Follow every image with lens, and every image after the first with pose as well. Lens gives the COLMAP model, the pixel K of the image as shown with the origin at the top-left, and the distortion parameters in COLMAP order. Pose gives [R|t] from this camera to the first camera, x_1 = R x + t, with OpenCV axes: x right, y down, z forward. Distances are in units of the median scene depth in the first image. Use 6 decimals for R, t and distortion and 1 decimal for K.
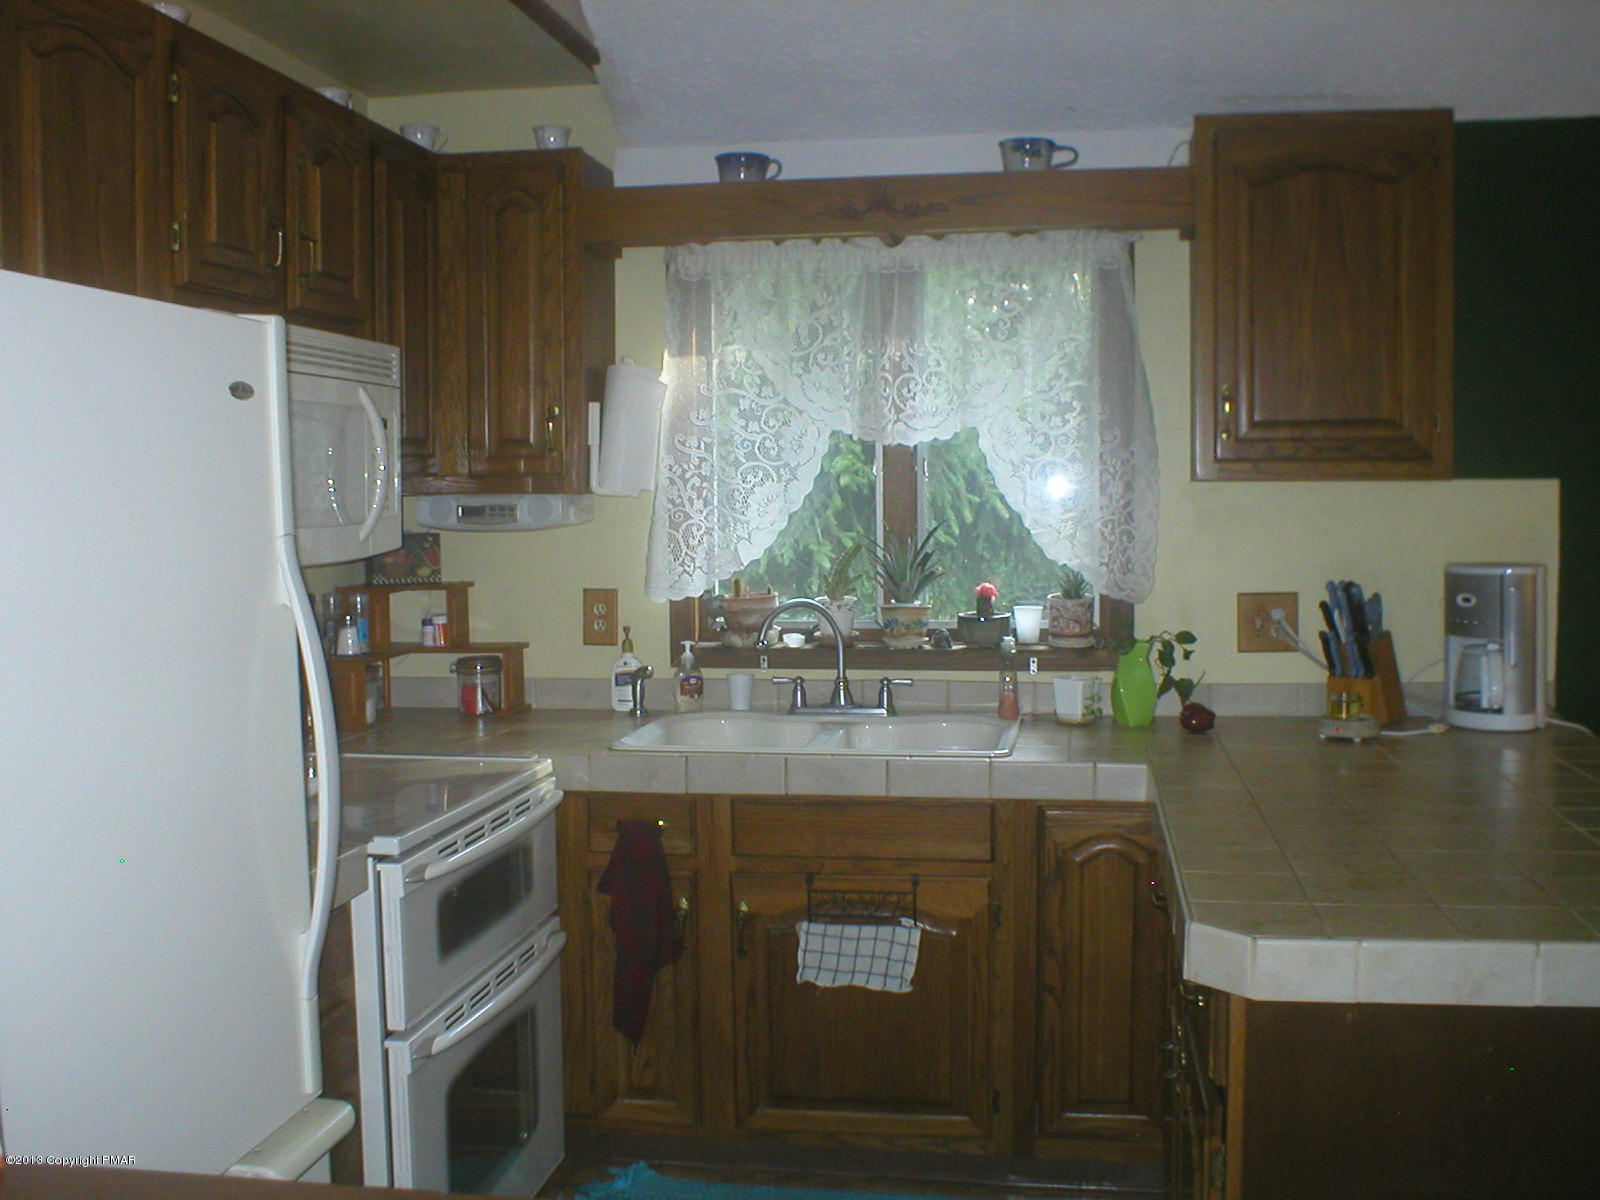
lens RADIAL K [[1602.9, 0, 804.4], [0, 1602.9, 600.7], [0, 0, 1]] dist [-0.159400, 0.168967]
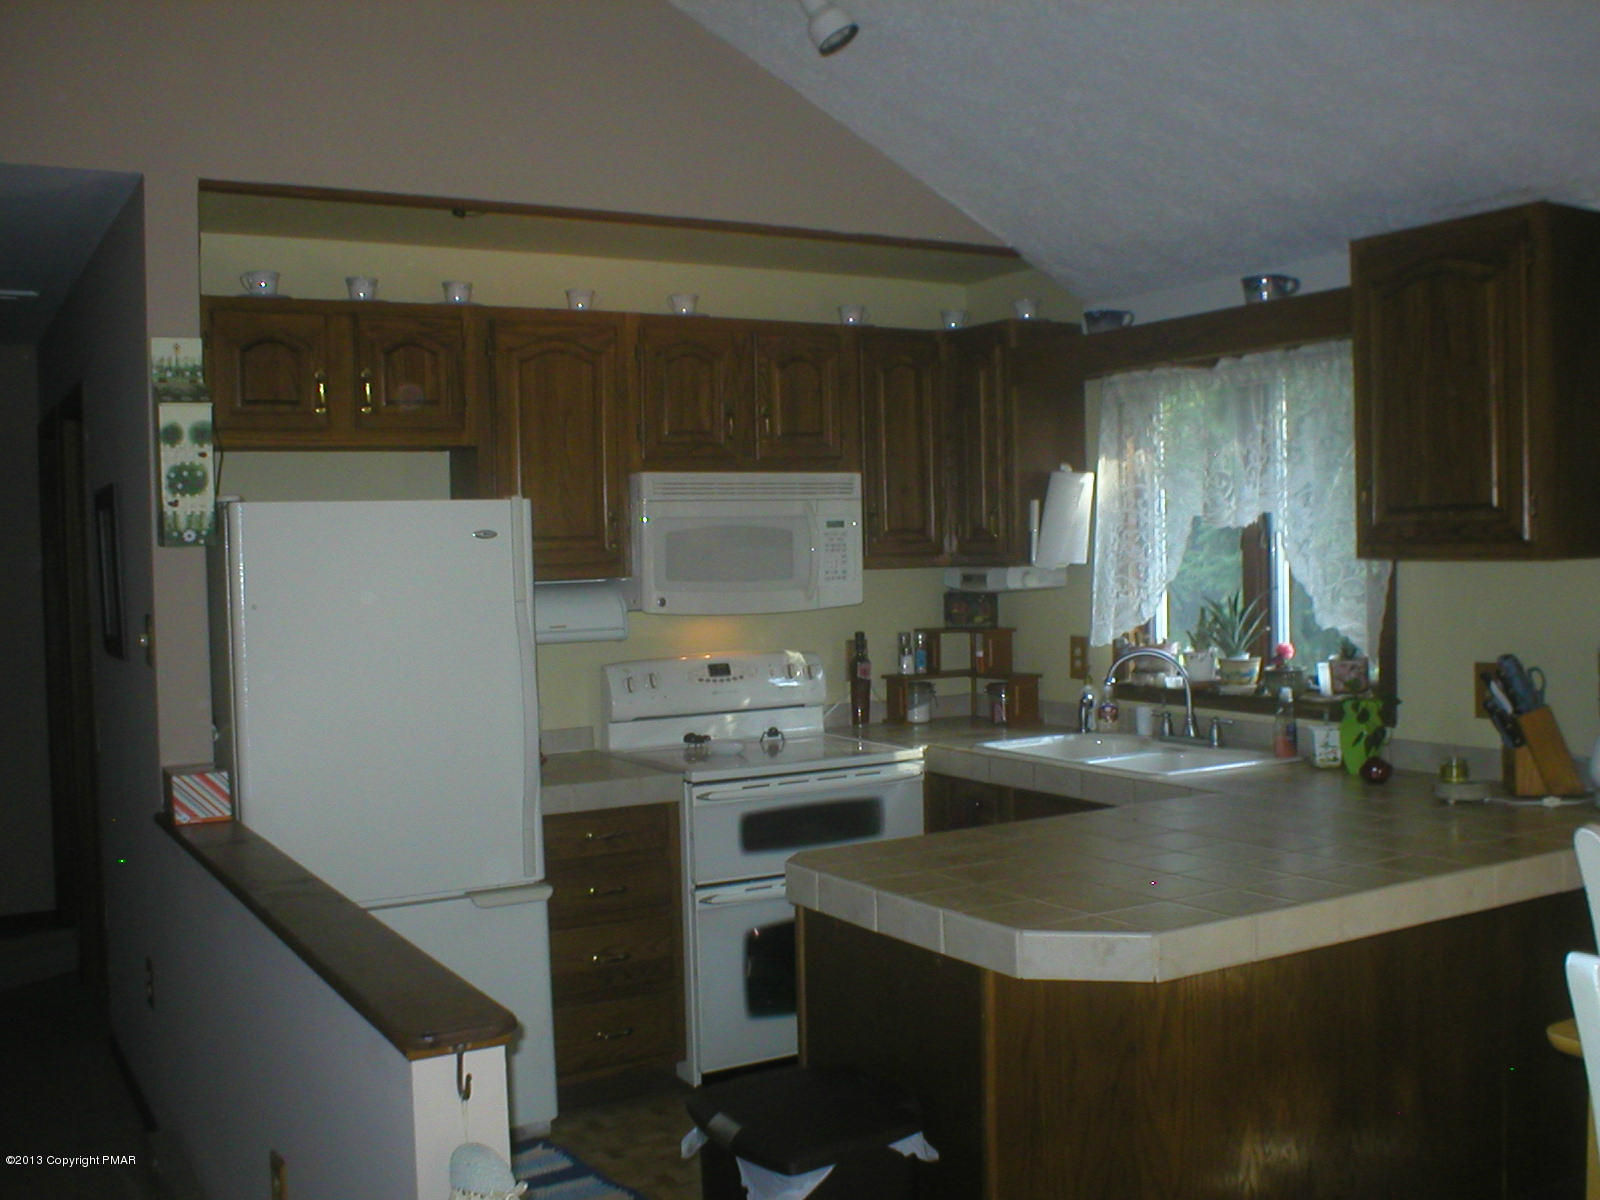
lens RADIAL K [[1602.9, 0, 804.4], [0, 1602.9, 600.7], [0, 0, 1]] dist [-0.159400, 0.168967]
pose [[0.636672, 0.020767, -0.770855, 0.798841], [-0.034023, 0.999420, -0.001176, -0.029193], [0.770384, 0.026976, 0.637010, -0.025501]]
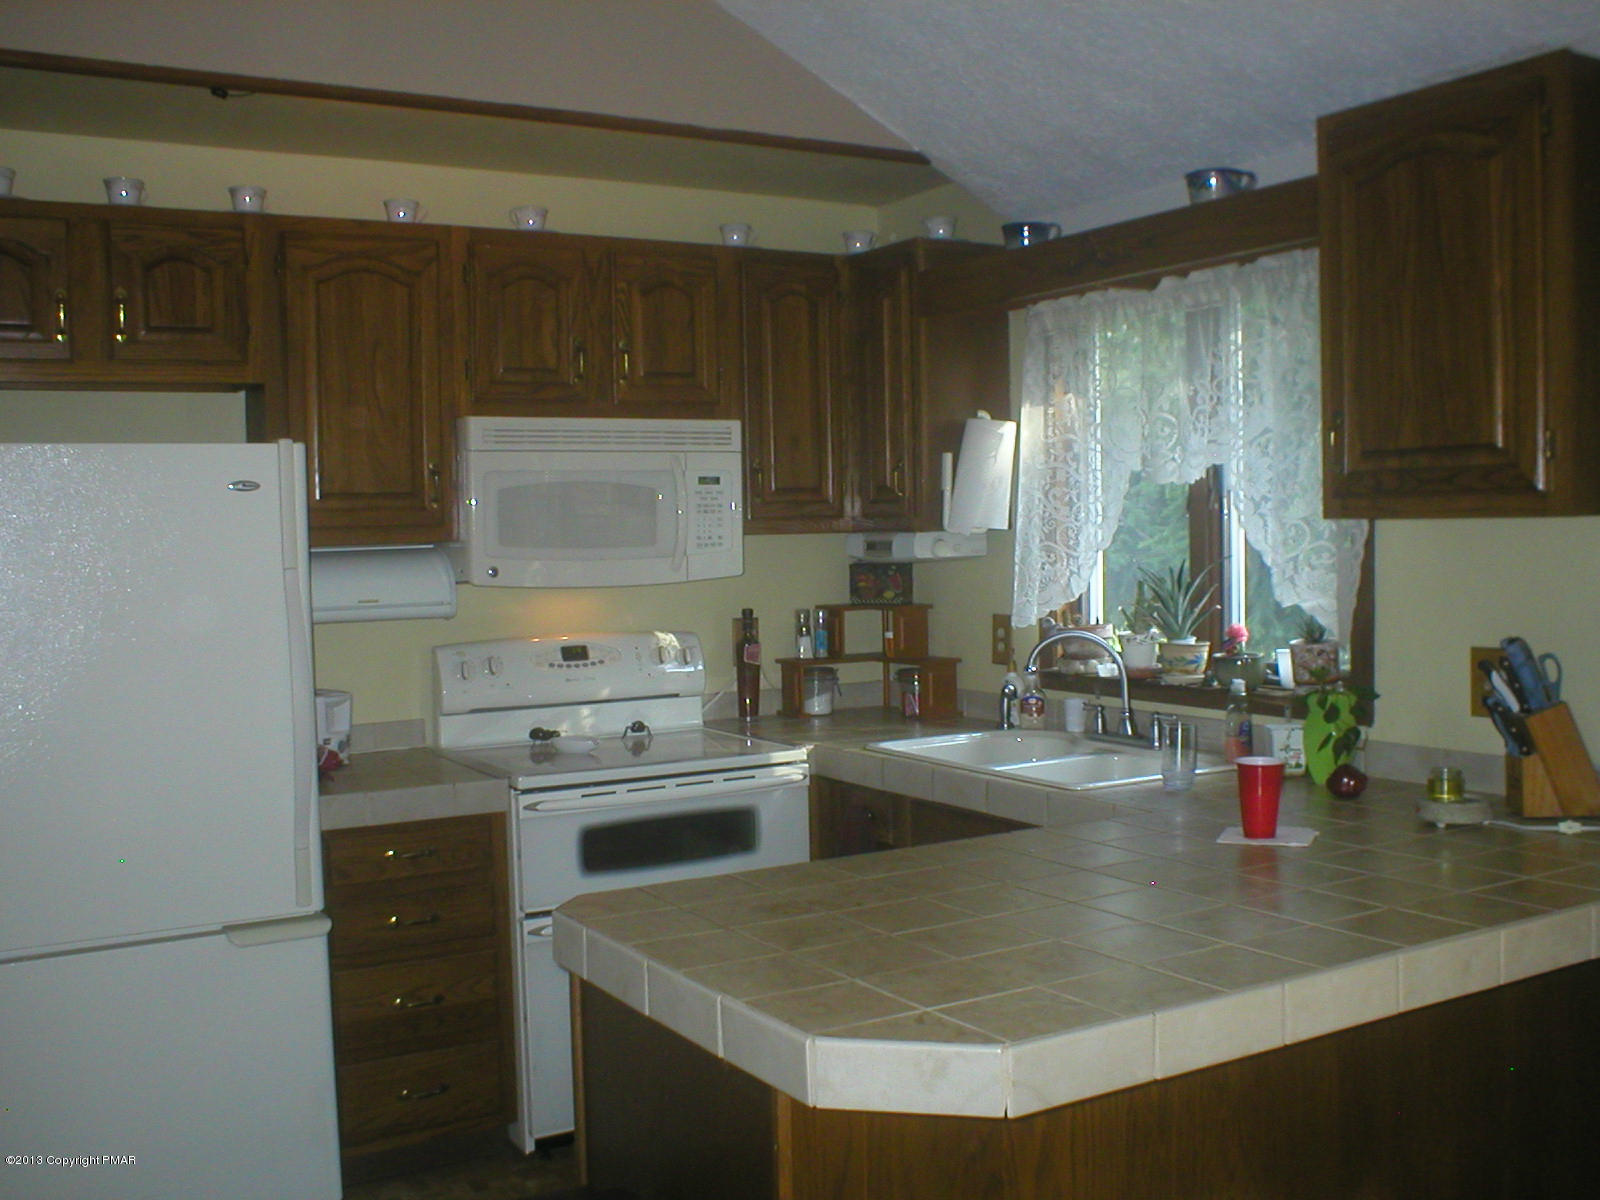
lens RADIAL K [[1602.9, 0, 804.4], [0, 1602.9, 600.7], [0, 0, 1]] dist [-0.159400, 0.168967]
pose [[0.643206, 0.031170, -0.765059, 0.689328], [-0.036280, 0.999289, 0.010211, -0.025073], [0.764833, 0.021189, 0.643880, 0.174697]]
